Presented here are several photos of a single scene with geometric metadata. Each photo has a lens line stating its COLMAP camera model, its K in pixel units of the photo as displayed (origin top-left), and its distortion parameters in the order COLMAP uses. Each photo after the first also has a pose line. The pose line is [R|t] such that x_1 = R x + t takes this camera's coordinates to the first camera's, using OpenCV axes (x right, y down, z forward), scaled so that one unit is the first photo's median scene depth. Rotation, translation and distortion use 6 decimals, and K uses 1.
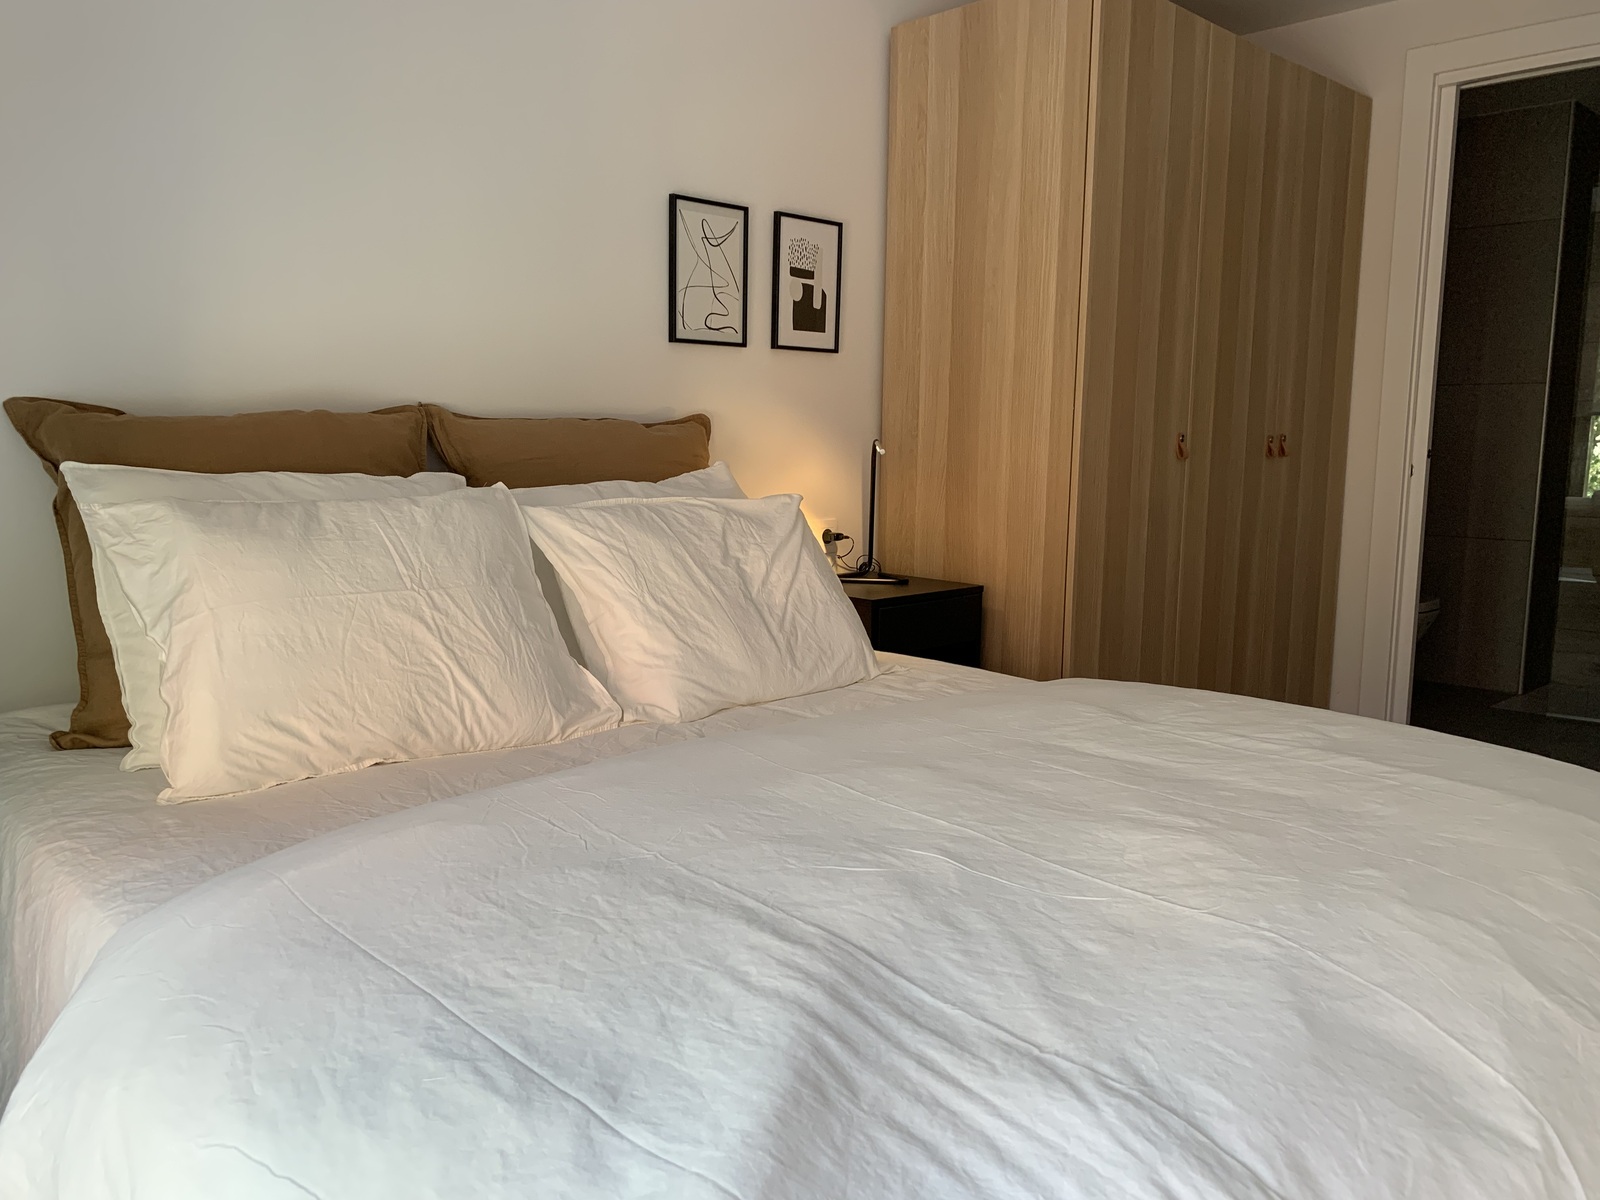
lens RADIAL K [[1191.0, 0, 789.2], [0, 1191.0, 605.5], [0, 0, 1]] dist [0.029208, -0.022874]
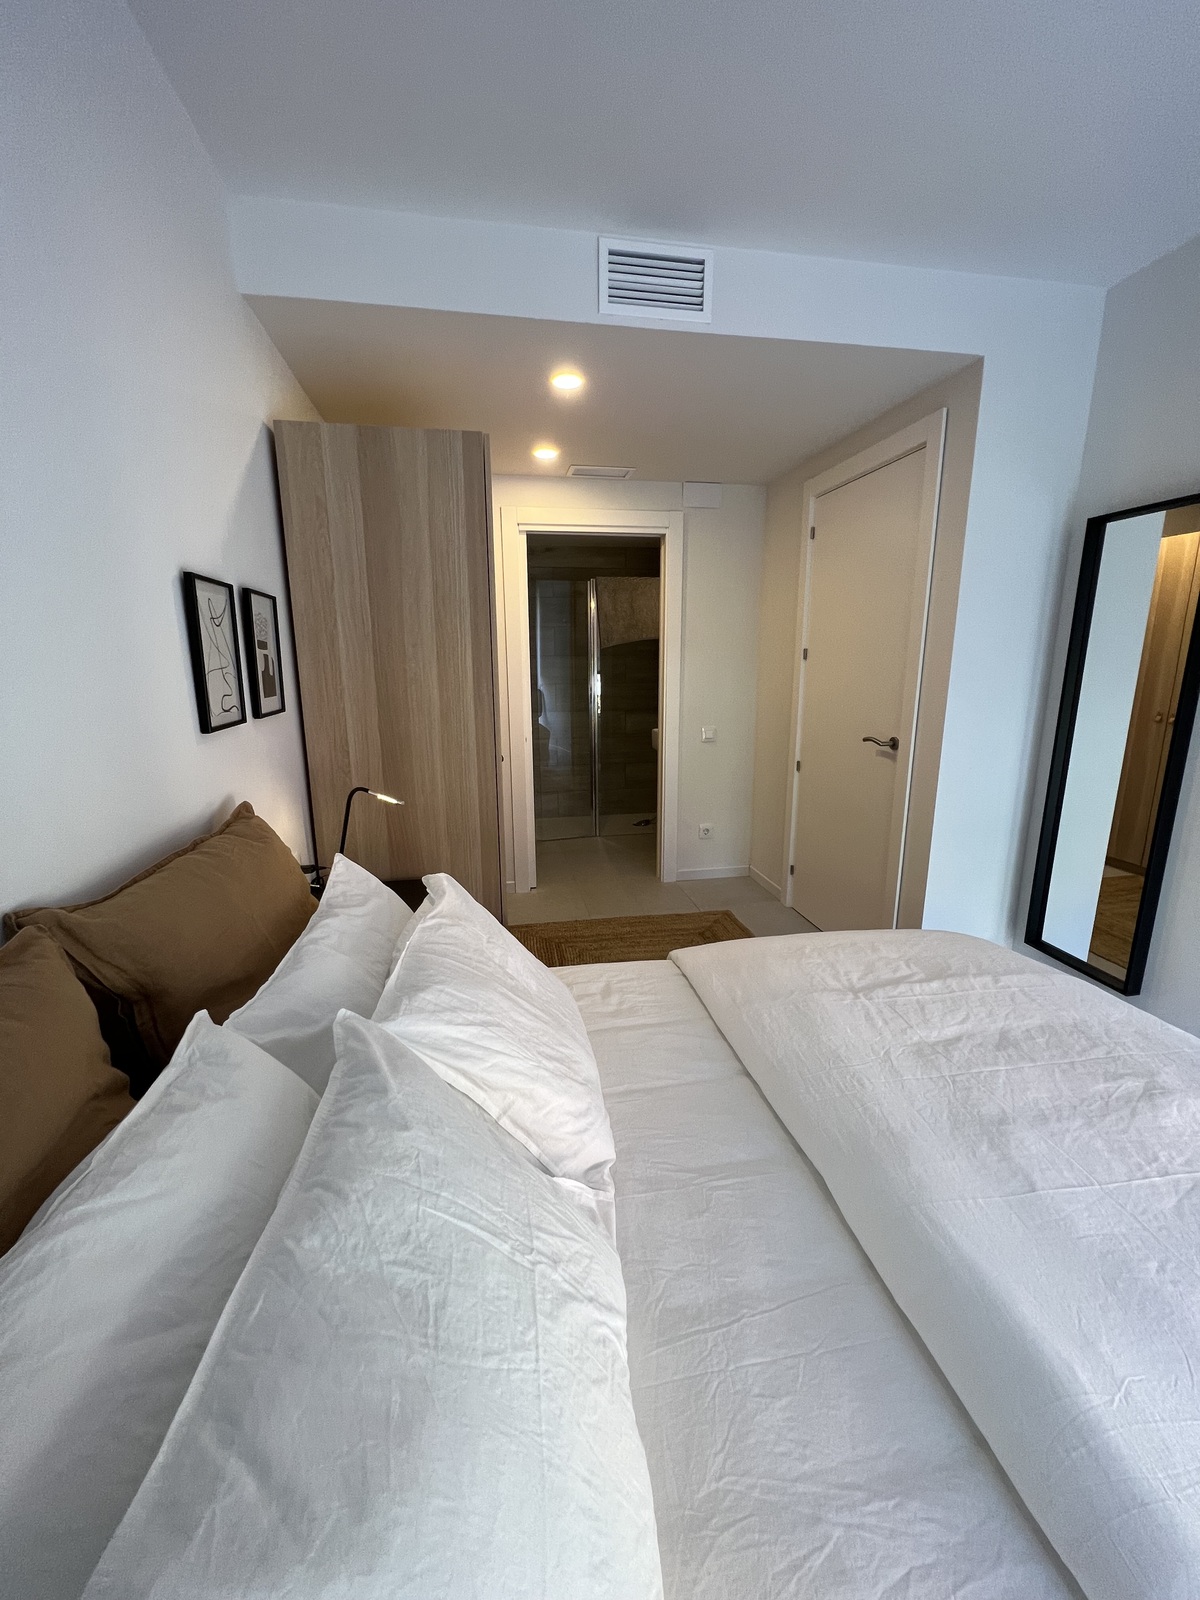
lens RADIAL K [[637.8, 0, 592.3], [0, 637.8, 806.5], [0, 0, 1]] dist [-0.007524, -0.000126]
pose [[0.567205, -0.197587, 0.799524, -0.317890], [0.136121, 0.979934, 0.145604, -0.188044], [-0.812250, 0.026245, 0.582719, 0.454344]]
